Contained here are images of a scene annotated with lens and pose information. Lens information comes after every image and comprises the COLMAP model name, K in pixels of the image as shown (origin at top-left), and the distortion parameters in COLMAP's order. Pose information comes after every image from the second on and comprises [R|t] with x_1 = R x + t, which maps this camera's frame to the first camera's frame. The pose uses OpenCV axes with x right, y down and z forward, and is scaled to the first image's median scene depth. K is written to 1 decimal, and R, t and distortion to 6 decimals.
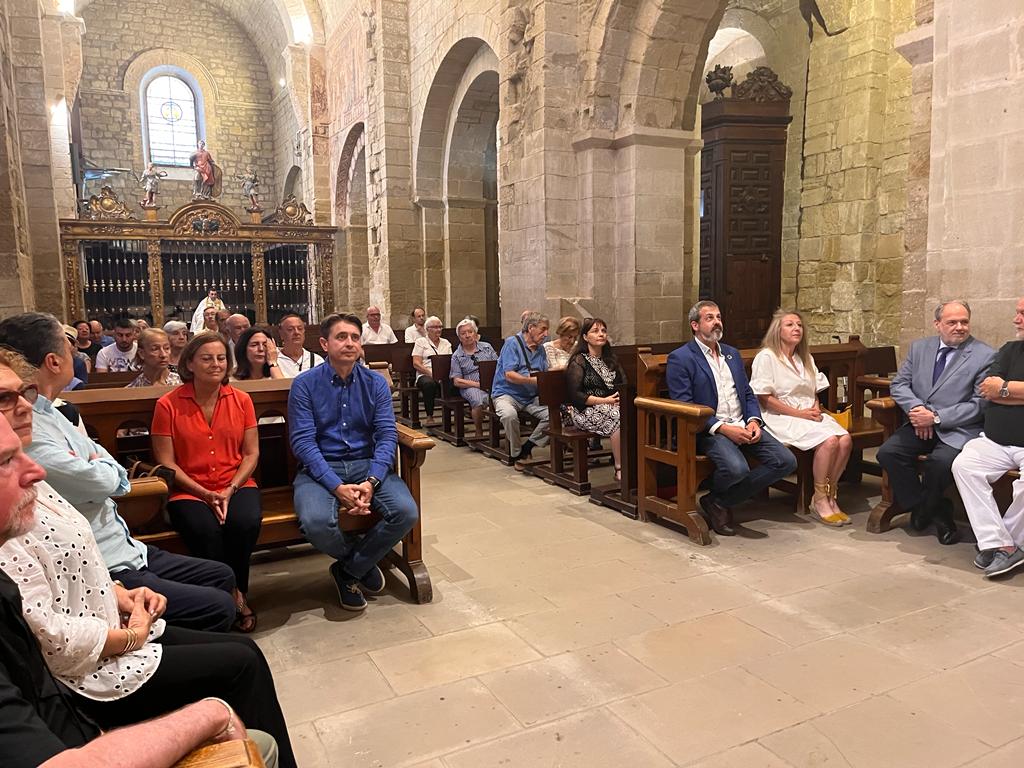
lens RADIAL K [[781.1, 0, 514.3], [0, 781.1, 380.3], [0, 0, 1]] dist [0.073192, -0.107891]
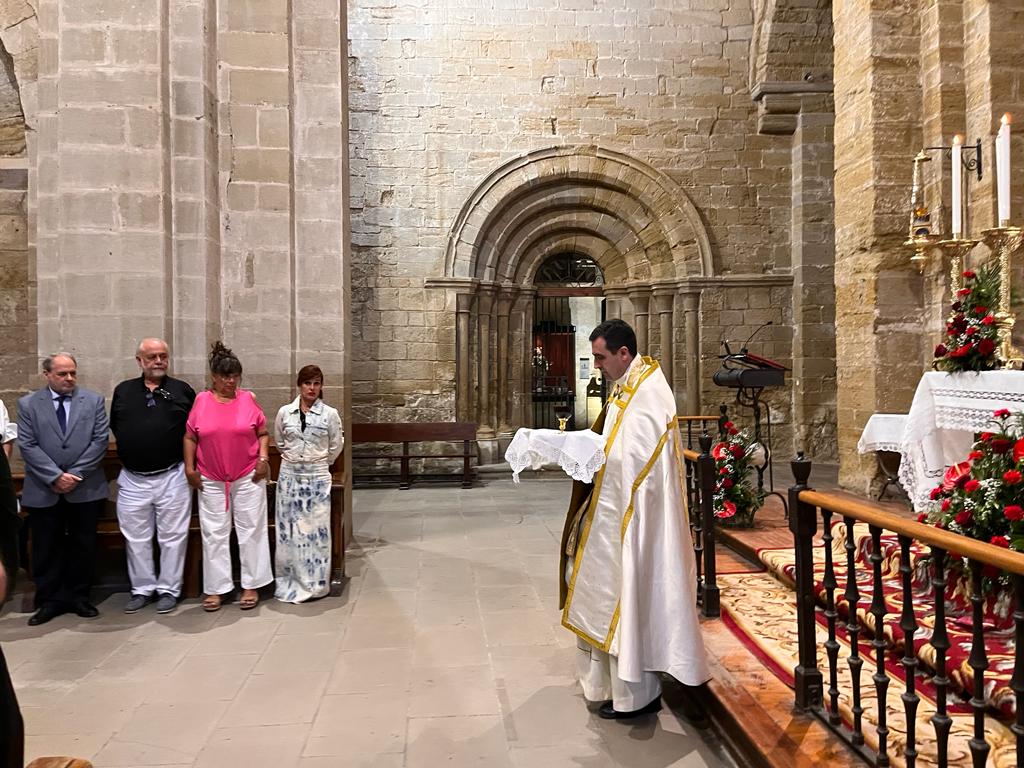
lens RADIAL K [[781.1, 0, 514.3], [0, 781.1, 380.3], [0, 0, 1]] dist [0.073192, -0.107891]
pose [[0.375729, 0.015371, 0.926602, -0.149925], [0.093918, 0.994083, -0.054573, -0.001697], [-0.921958, 0.107529, 0.372062, -0.031220]]
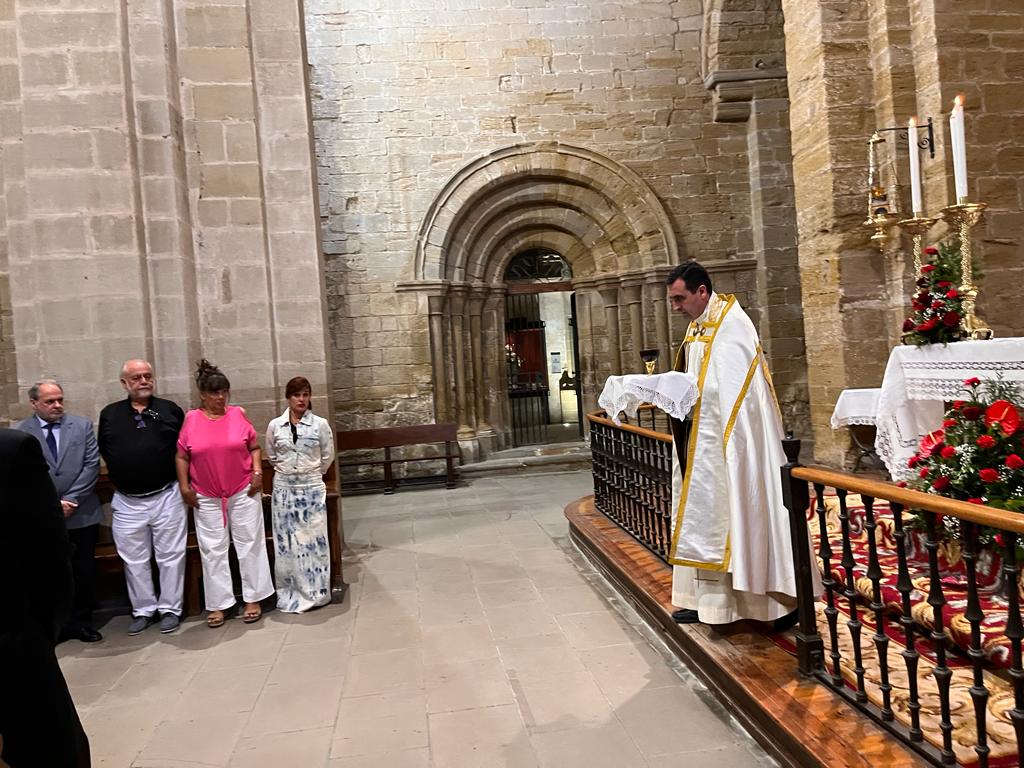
lens RADIAL K [[777.9, 0, 517.1], [0, 777.9, 385.2], [0, 0, 1]] dist [0.068641, -0.099613]
pose [[0.337547, -0.016341, 0.941167, -0.161540], [0.158241, 0.986605, -0.039623, -0.003576], [-0.927912, 0.162306, 0.335612, -0.024359]]
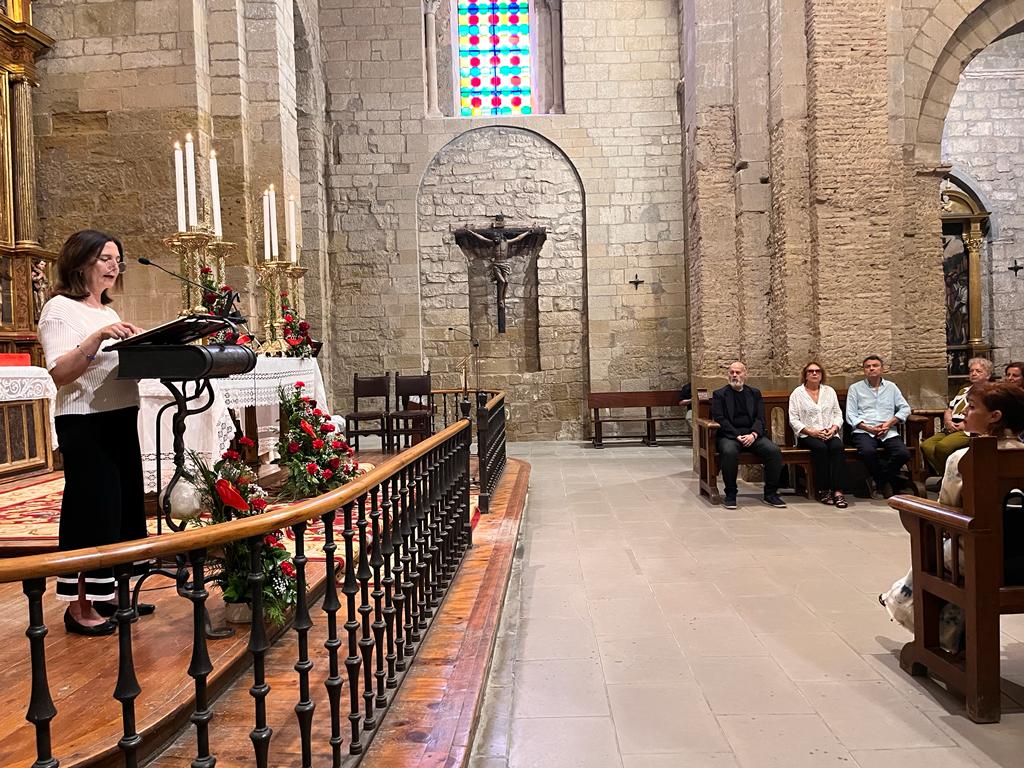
lens RADIAL K [[776.7, 0, 526.9], [0, 776.7, 381.7], [0, 0, 1]] dist [0.051608, -0.079498]
pose [[-0.483660, 0.061207, -0.873113, 0.704922], [-0.050561, 0.993932, 0.097685, -0.050670], [0.873795, 0.091392, -0.477630, 0.311937]]
